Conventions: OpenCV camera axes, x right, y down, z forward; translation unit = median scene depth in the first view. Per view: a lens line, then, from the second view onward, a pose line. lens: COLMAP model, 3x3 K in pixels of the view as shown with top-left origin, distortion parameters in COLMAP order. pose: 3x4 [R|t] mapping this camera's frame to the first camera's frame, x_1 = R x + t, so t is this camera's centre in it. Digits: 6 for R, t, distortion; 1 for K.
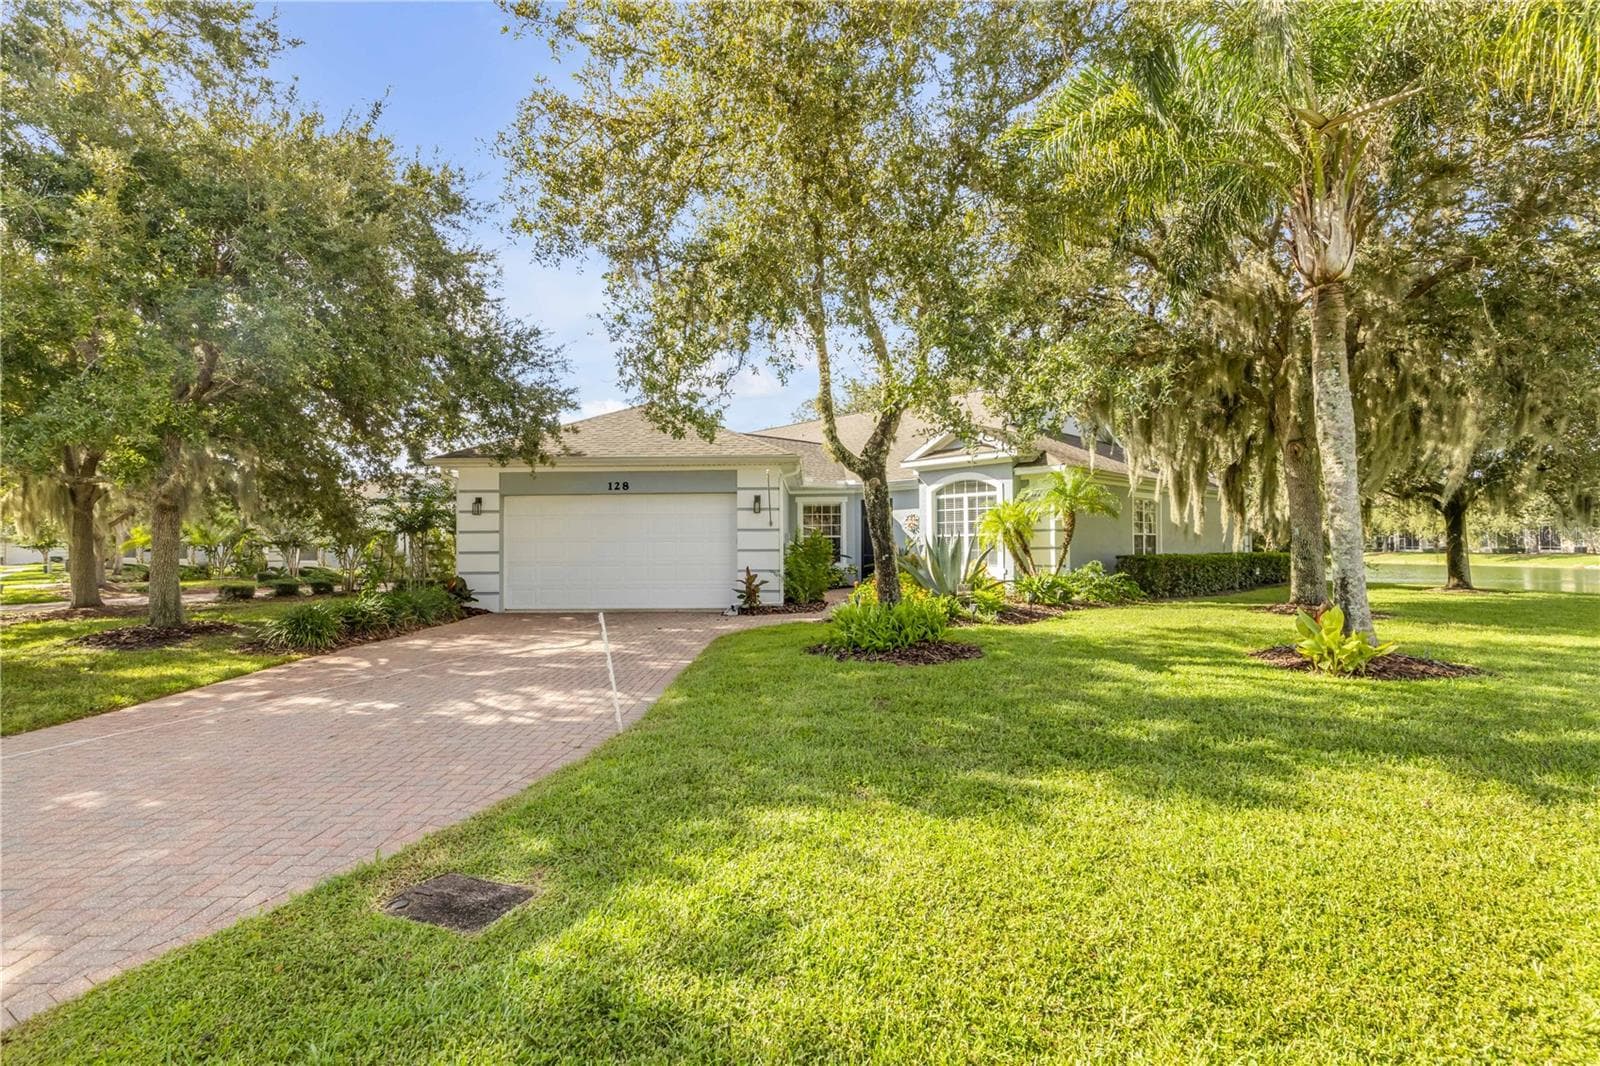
lens RADIAL K [[718.1, 0, 800.0], [0, 718.1, 533.0], [0, 0, 1]] dist [0.001877, 0.000164]
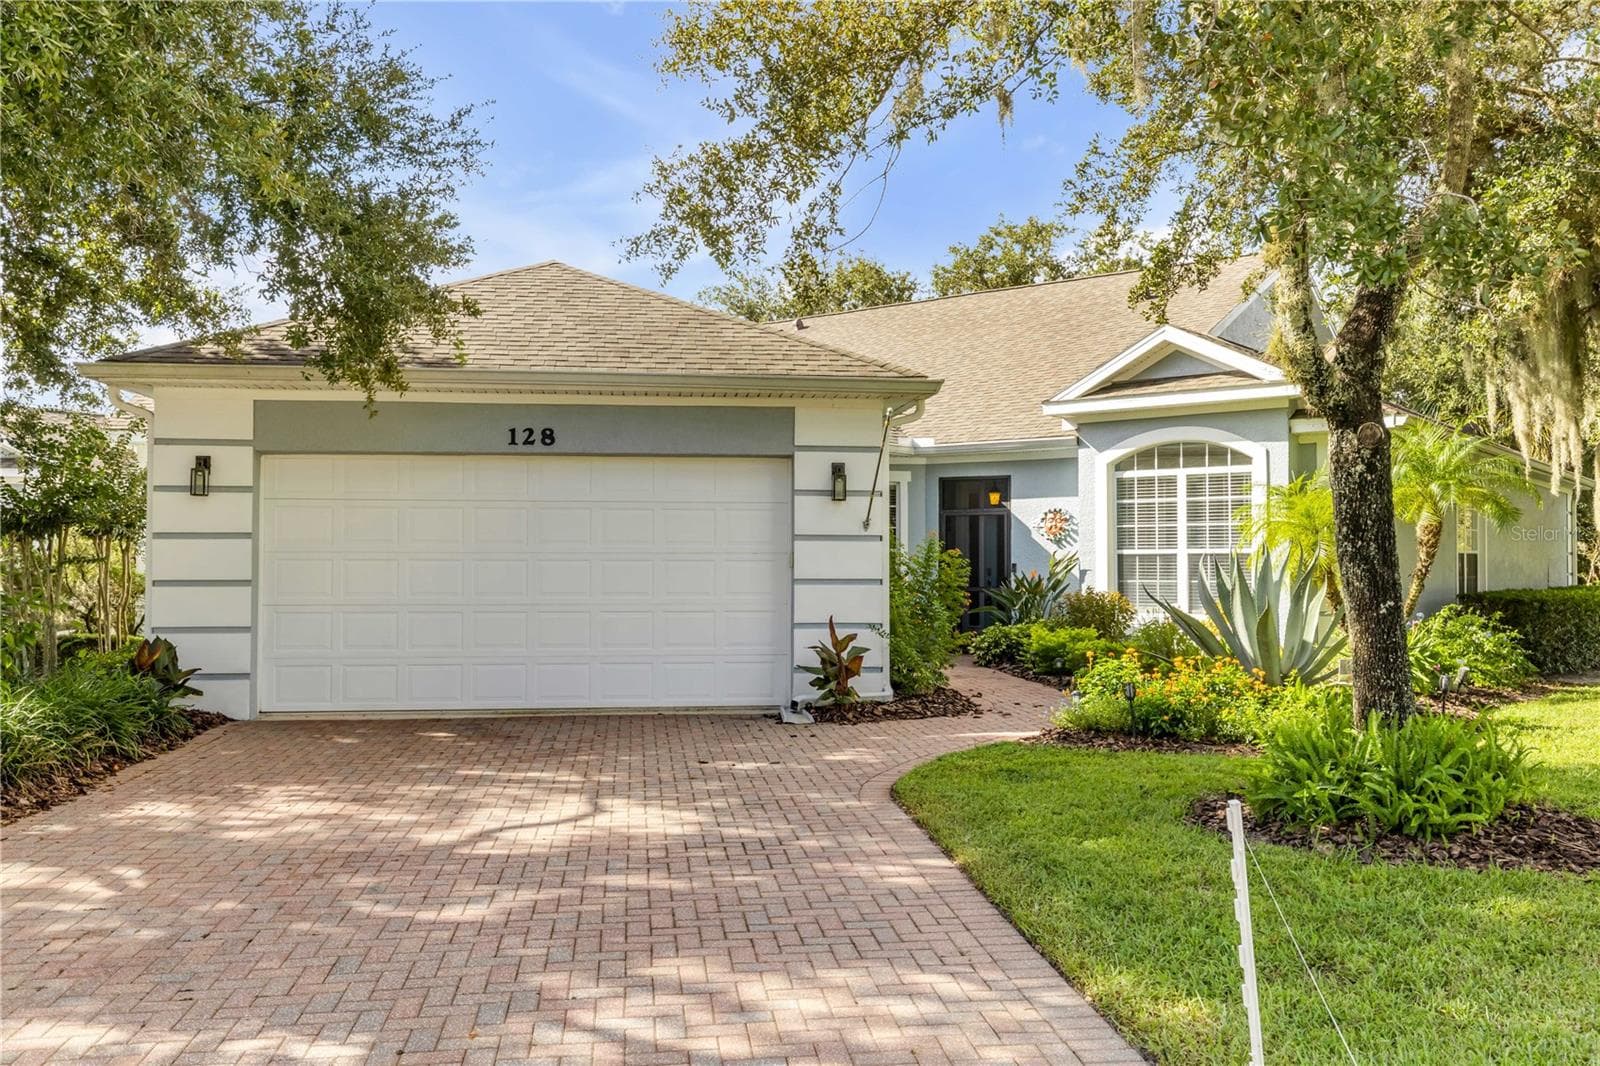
lens RADIAL K [[1309.1, 0, 800.0], [0, 1309.1, 533.0], [0, 0, 1]] dist [-0.000732, -0.000192]
pose [[0.988974, 0.011084, 0.147675, -0.204849], [-0.010193, 0.999925, -0.006790, -0.001106], [-0.147739, 0.005210, 0.989013, 0.160616]]
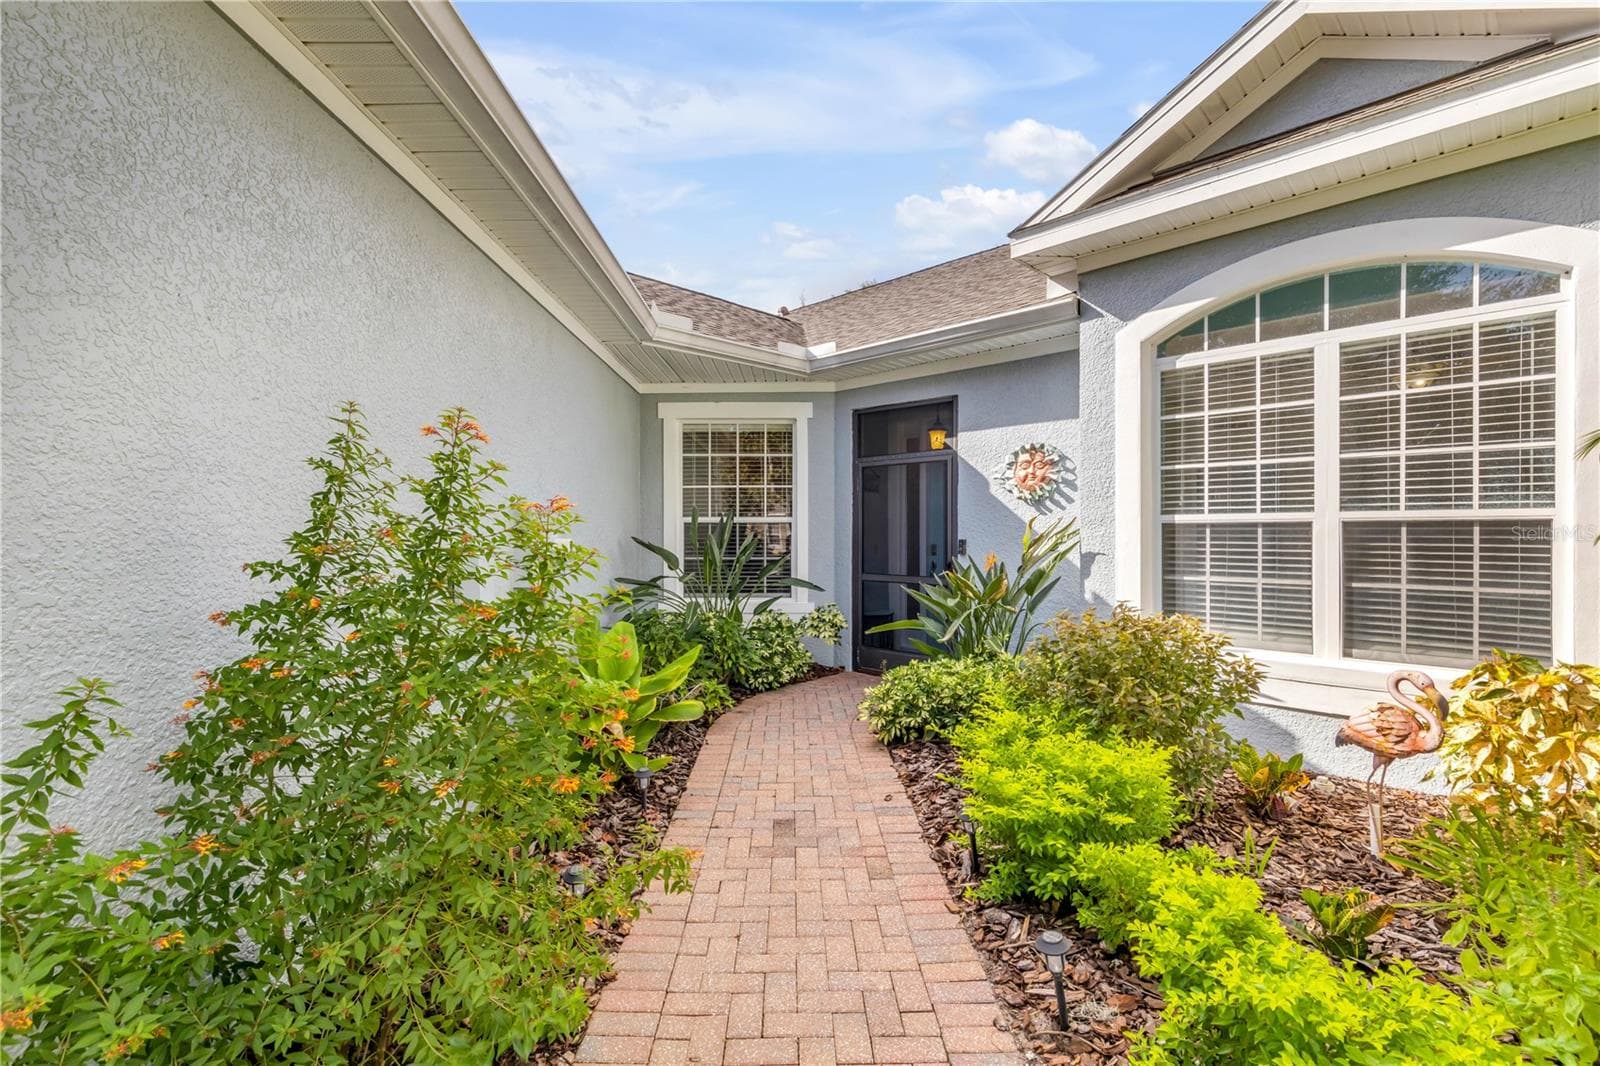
lens RADIAL K [[718.1, 0, 800.0], [0, 718.1, 533.0], [0, 0, 1]] dist [0.001877, 0.000164]
pose [[0.999402, 0.003949, 0.034362, 0.070287], [-0.004764, 0.999709, 0.023649, 0.004270], [-0.034258, -0.023799, 0.999130, 0.944707]]
